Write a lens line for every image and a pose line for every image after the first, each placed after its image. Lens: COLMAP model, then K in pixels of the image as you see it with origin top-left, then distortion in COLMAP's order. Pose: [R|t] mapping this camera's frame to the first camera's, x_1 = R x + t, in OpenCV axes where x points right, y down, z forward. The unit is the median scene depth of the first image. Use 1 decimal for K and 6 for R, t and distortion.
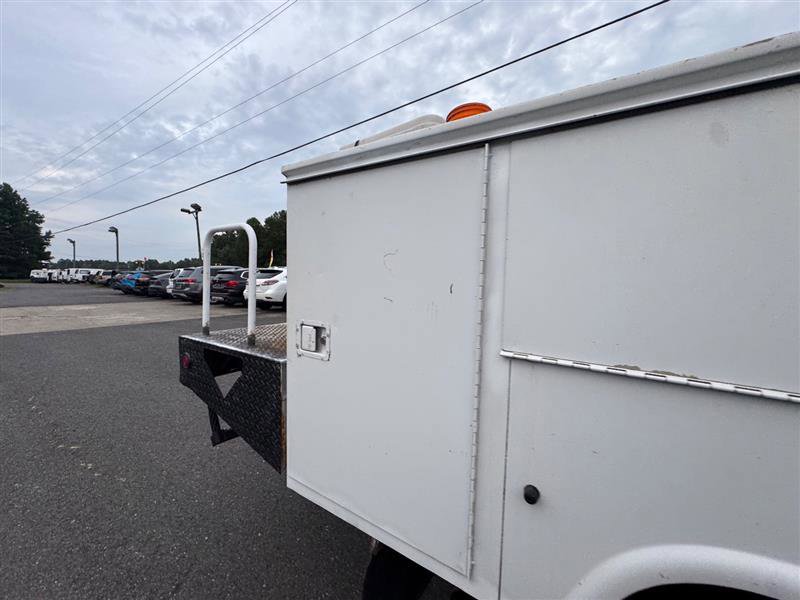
lens RADIAL K [[321.6, 0, 400.6], [0, 321.6, 299.5], [0, 0, 1]] dist [-0.002321, -0.000419]
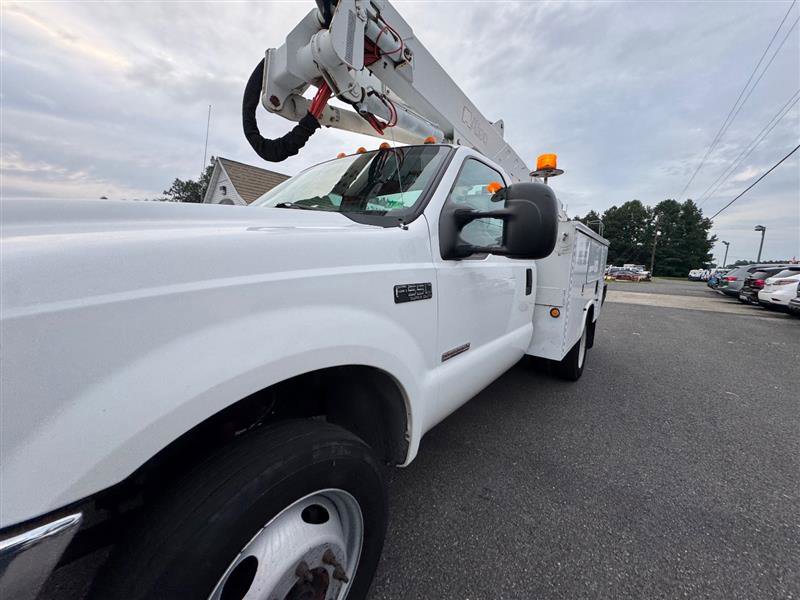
lens RADIAL K [[319.9, 0, 400.8], [0, 319.9, 299.1], [0, 0, 1]] dist [-0.001532, -0.000087]
pose [[-0.057247, 0.101156, -0.993222, 0.117858], [-0.106075, 0.988606, 0.106800, 0.002151], [0.992709, 0.111470, -0.045864, 0.006831]]
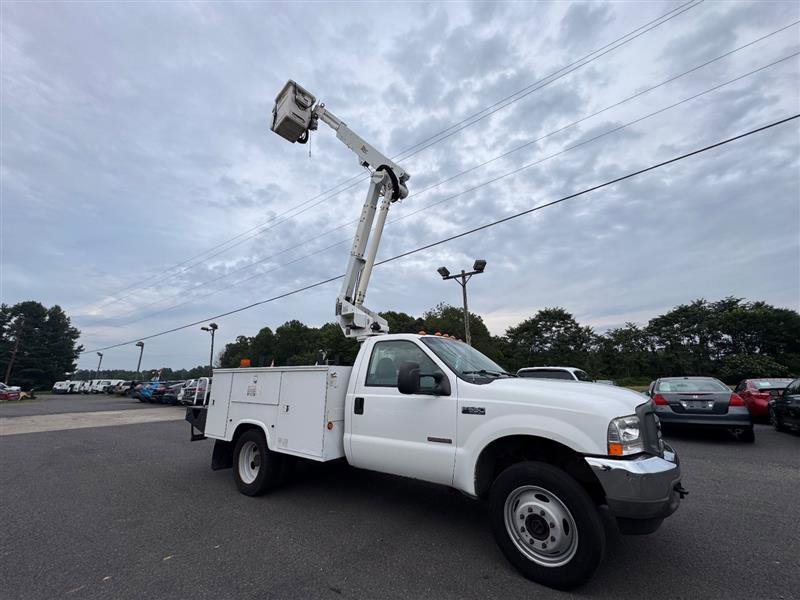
lens RADIAL K [[319.9, 0, 400.8], [0, 319.9, 299.1], [0, 0, 1]] dist [-0.001532, -0.000087]
pose [[0.999126, -0.032139, -0.026727, 0.060033], [0.022237, 0.950093, -0.311172, 0.004348], [0.035394, 0.310306, 0.949978, -0.087871]]
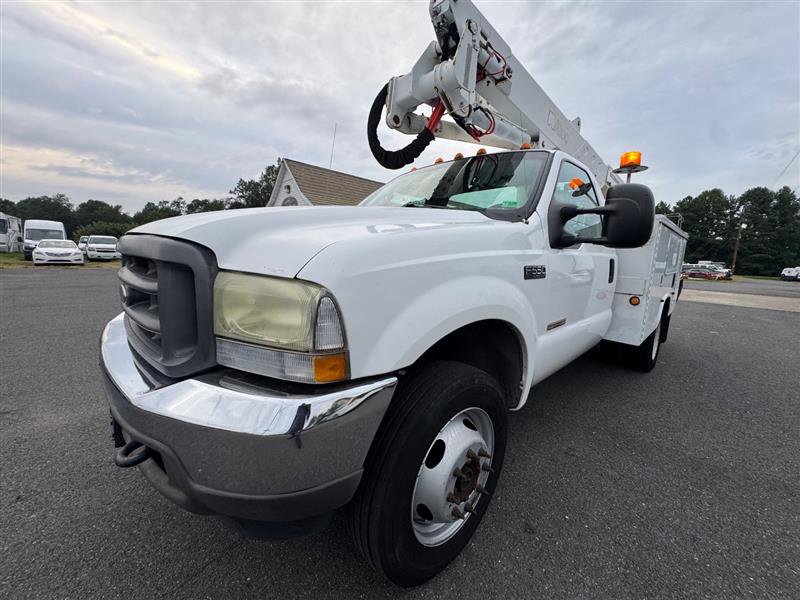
lens RADIAL K [[319.9, 0, 400.8], [0, 319.9, 299.1], [0, 0, 1]] dist [-0.001532, -0.000087]
pose [[-0.195649, 0.113176, -0.974122, 0.126580], [-0.111528, 0.984306, 0.136759, 0.003781], [0.974312, 0.135398, -0.179956, 0.000314]]
